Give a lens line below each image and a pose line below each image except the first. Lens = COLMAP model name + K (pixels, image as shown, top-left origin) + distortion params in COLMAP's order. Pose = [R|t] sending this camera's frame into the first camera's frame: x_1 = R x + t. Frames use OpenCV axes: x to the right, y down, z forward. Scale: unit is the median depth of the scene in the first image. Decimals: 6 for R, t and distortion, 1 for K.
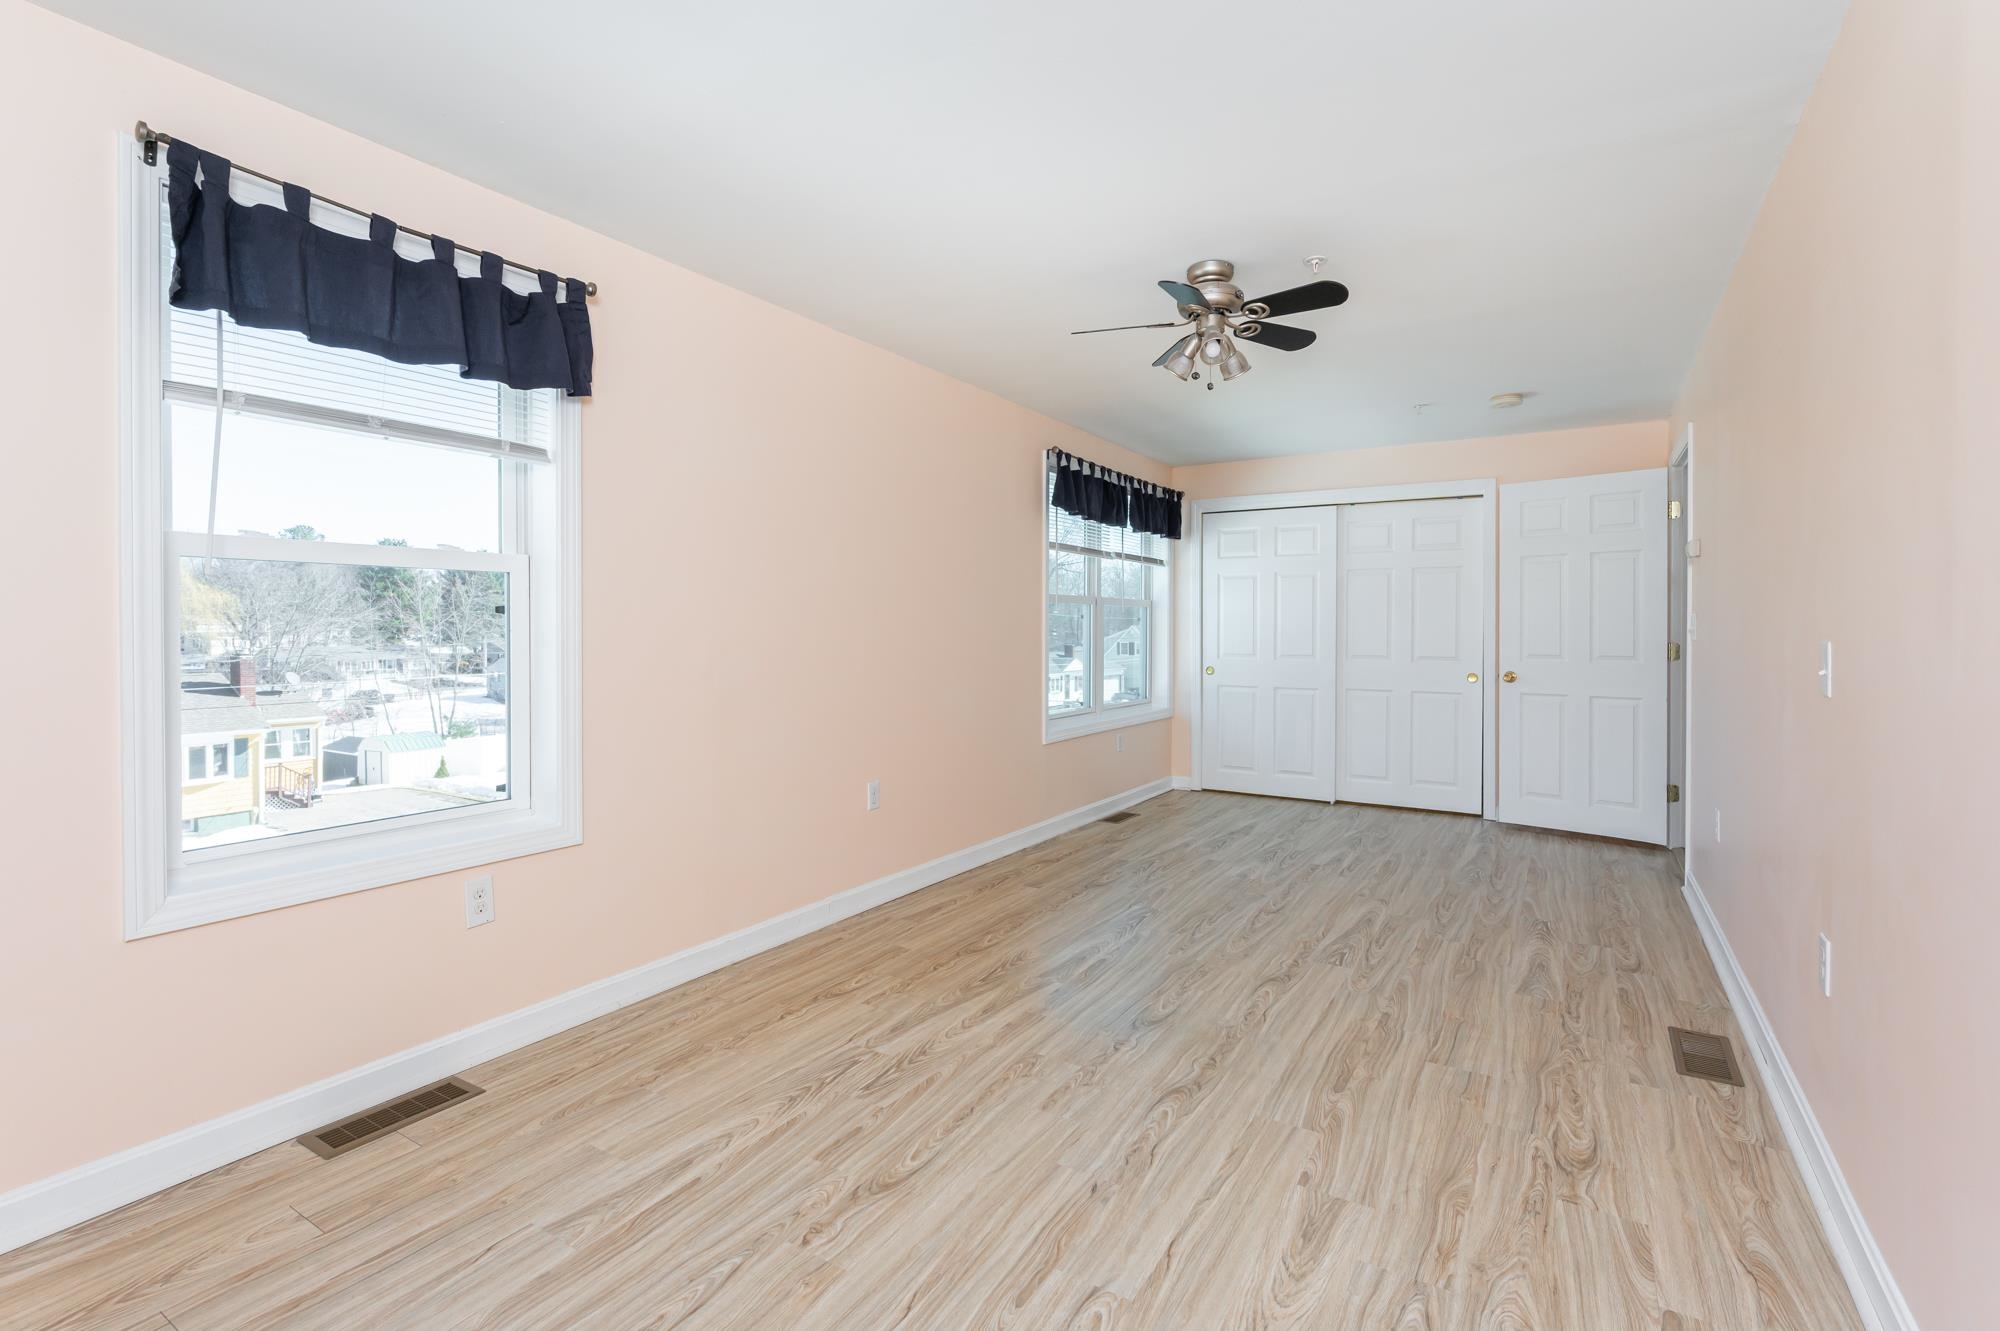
lens RADIAL K [[915.7, 0, 998.7], [0, 915.7, 650.5], [0, 0, 1]] dist [0.002944, -0.000493]
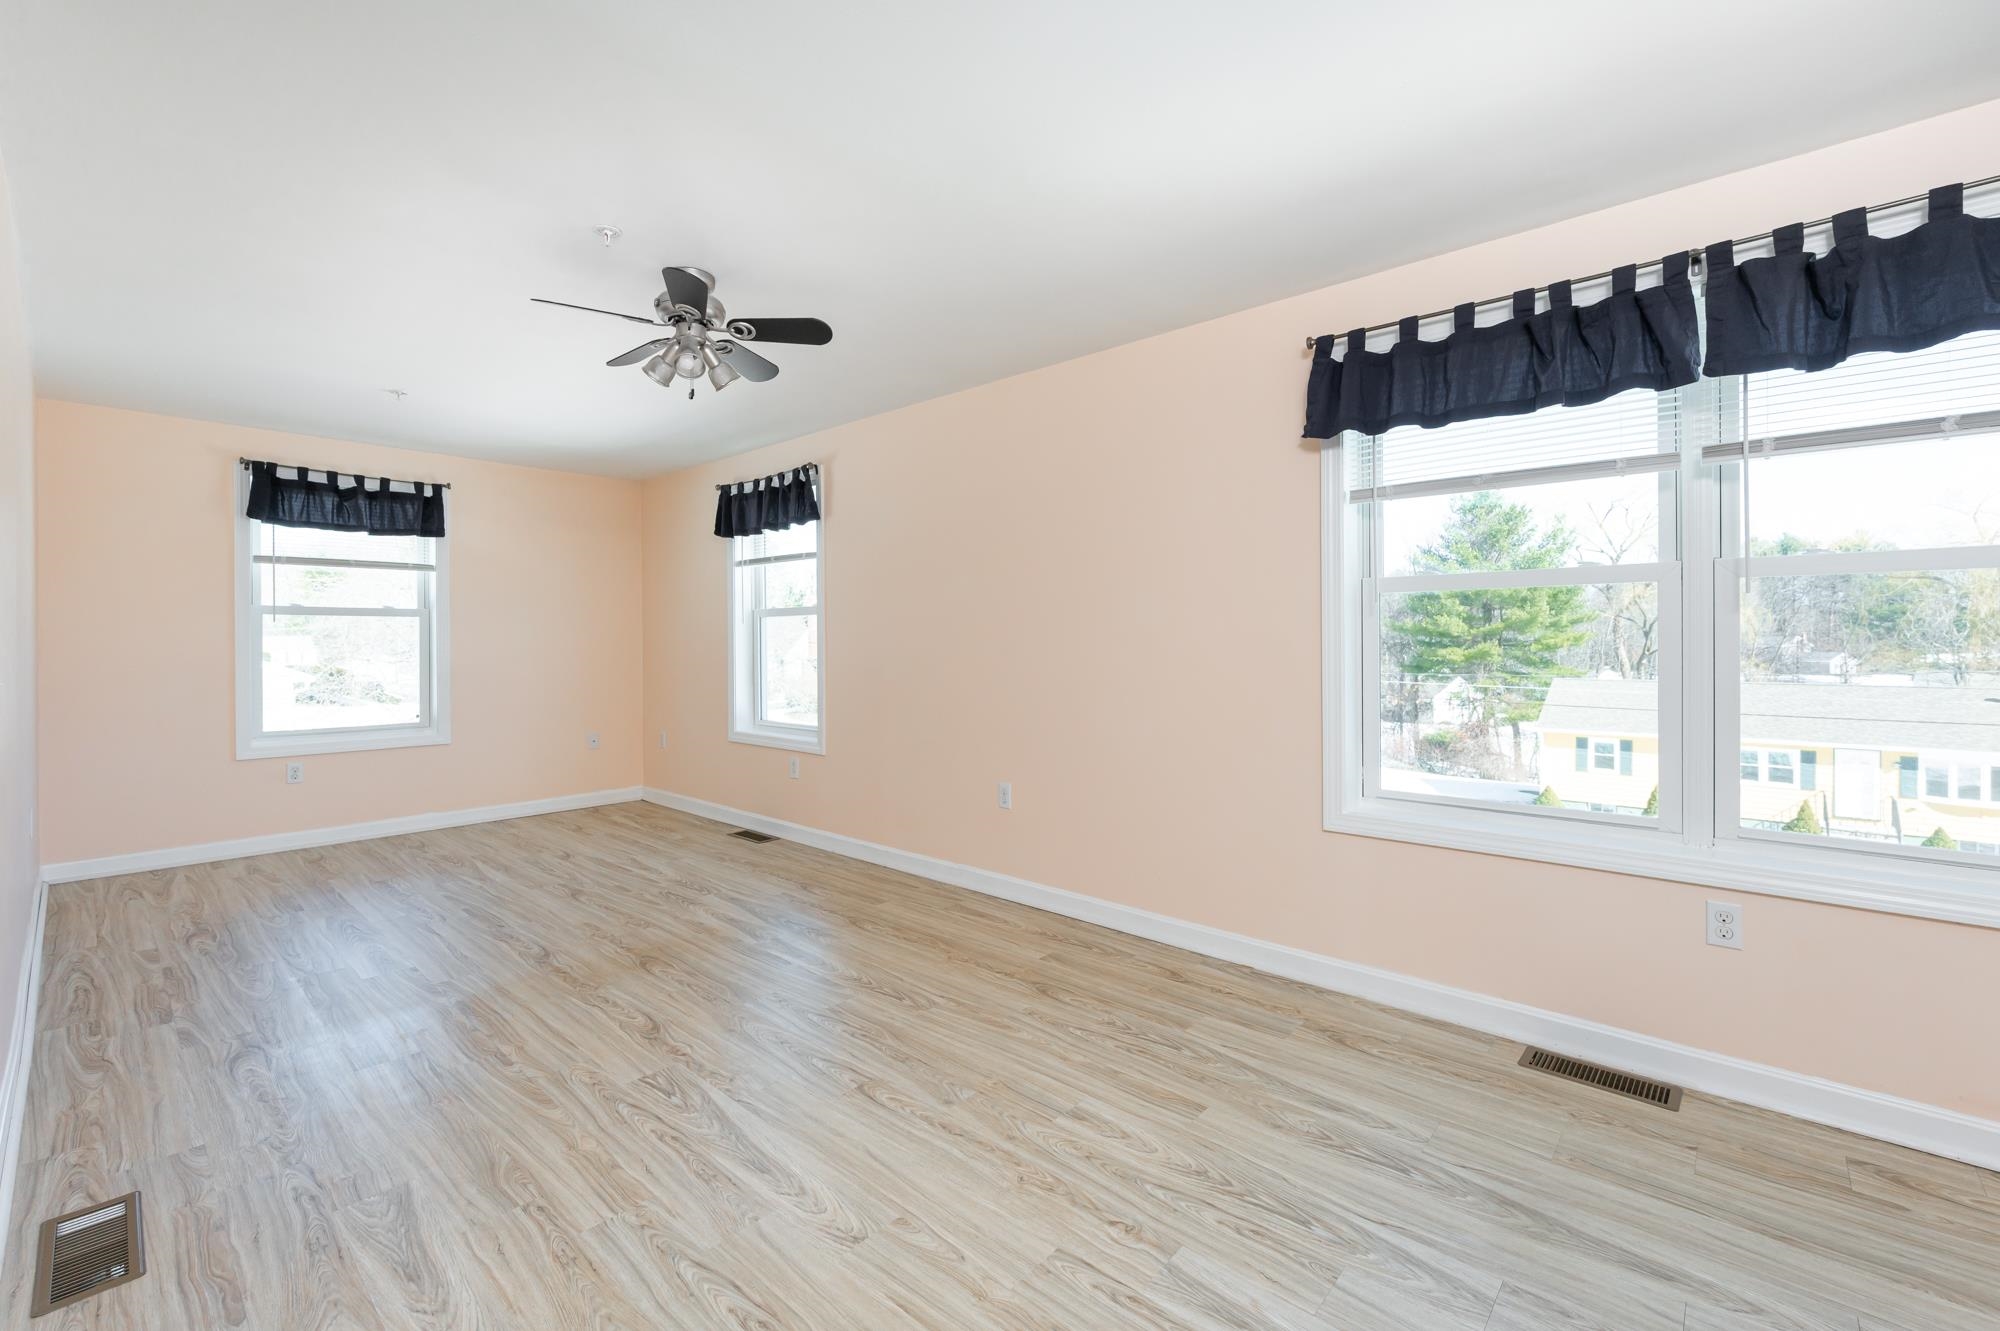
lens RADIAL K [[822.5, 0, 999.5], [0, 822.5, 652.5], [0, 0, 1]] dist [-0.010638, 0.001085]
pose [[-0.165756, 0.010248, -0.986114, 1.055412], [-0.020937, 0.999684, 0.013908, -0.029510], [0.985945, 0.022952, -0.165489, 1.488545]]
